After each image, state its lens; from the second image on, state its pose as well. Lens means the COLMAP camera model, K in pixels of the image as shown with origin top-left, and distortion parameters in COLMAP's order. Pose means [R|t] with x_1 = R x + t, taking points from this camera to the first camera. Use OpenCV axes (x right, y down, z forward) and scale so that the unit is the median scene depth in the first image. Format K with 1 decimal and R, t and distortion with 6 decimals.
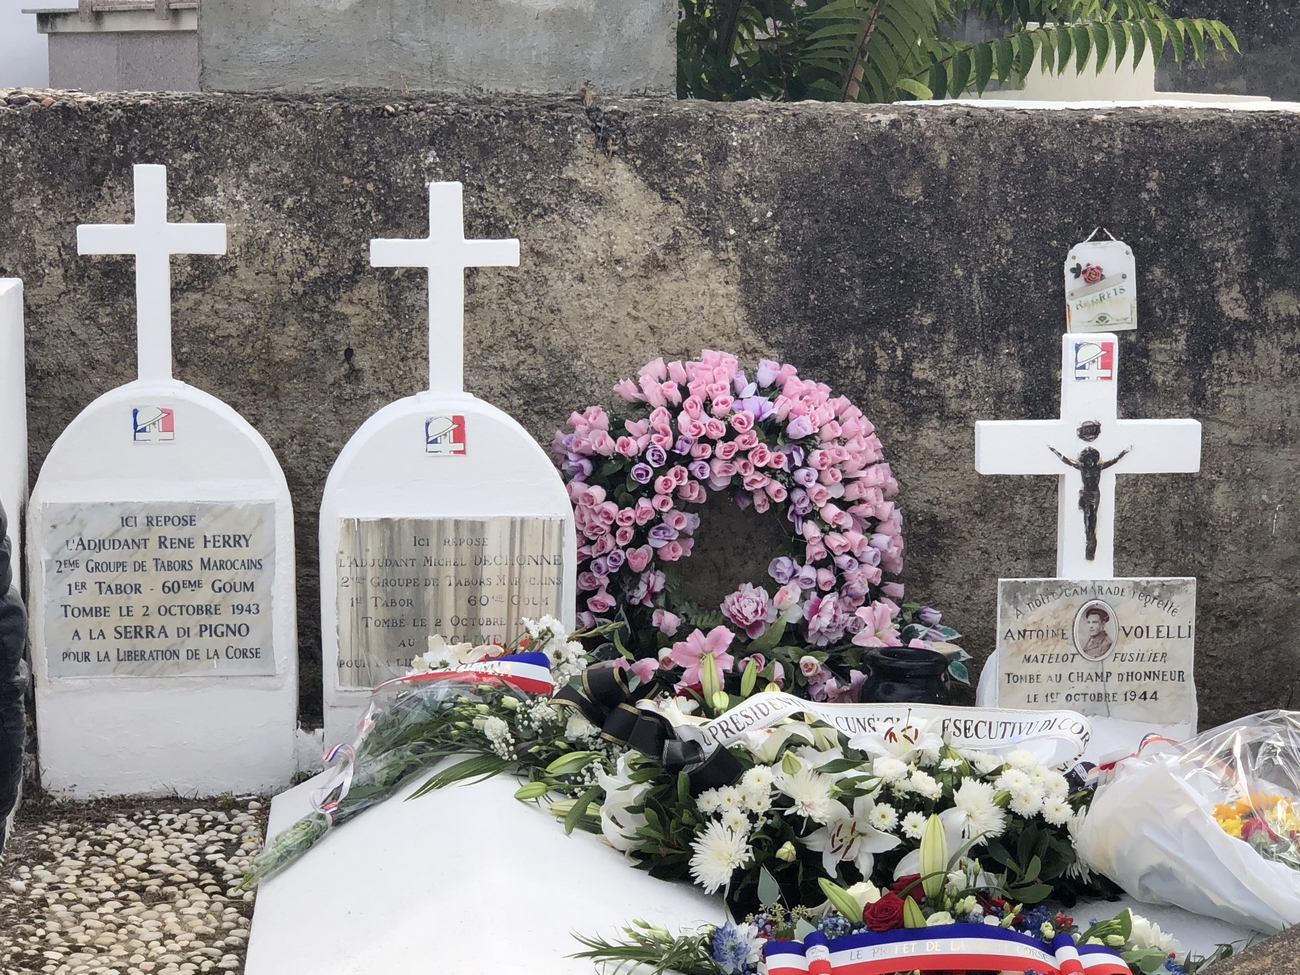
lens RADIAL K [[2908.9, 0, 650.0], [0, 2908.9, 487.5], [0, 0, 1]] dist [-0.325030, 4.583003]
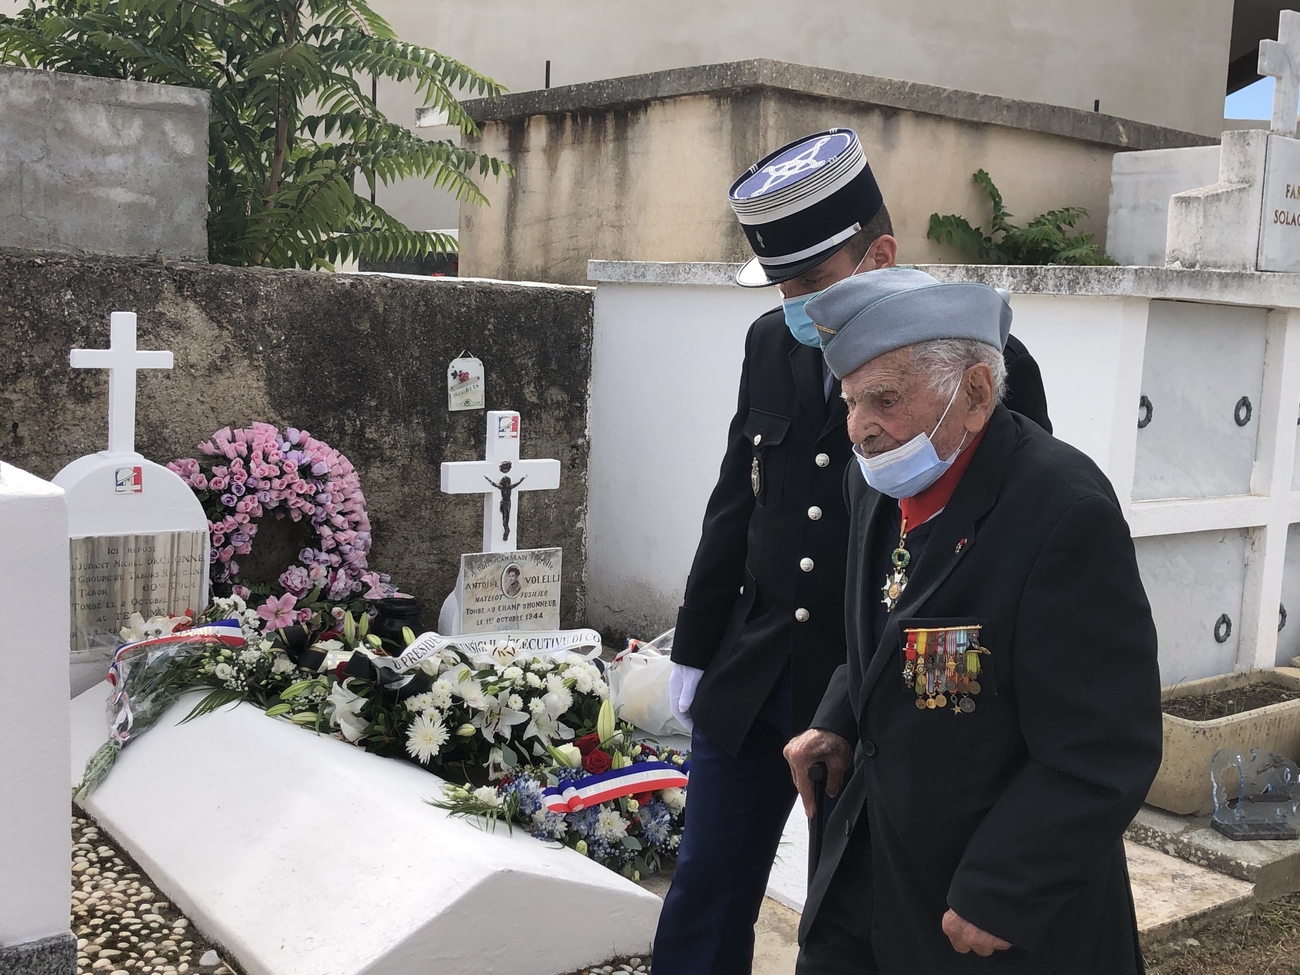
lens RADIAL K [[1508.4, 0, 650.0], [0, 1508.4, 487.5], [0, 0, 1]] dist [0.172641, -0.713351]
pose [[0.846786, -0.031121, 0.531022, -0.246731], [0.030904, 0.999479, 0.009295, -0.012279], [-0.531035, 0.008540, 0.847307, 0.172389]]
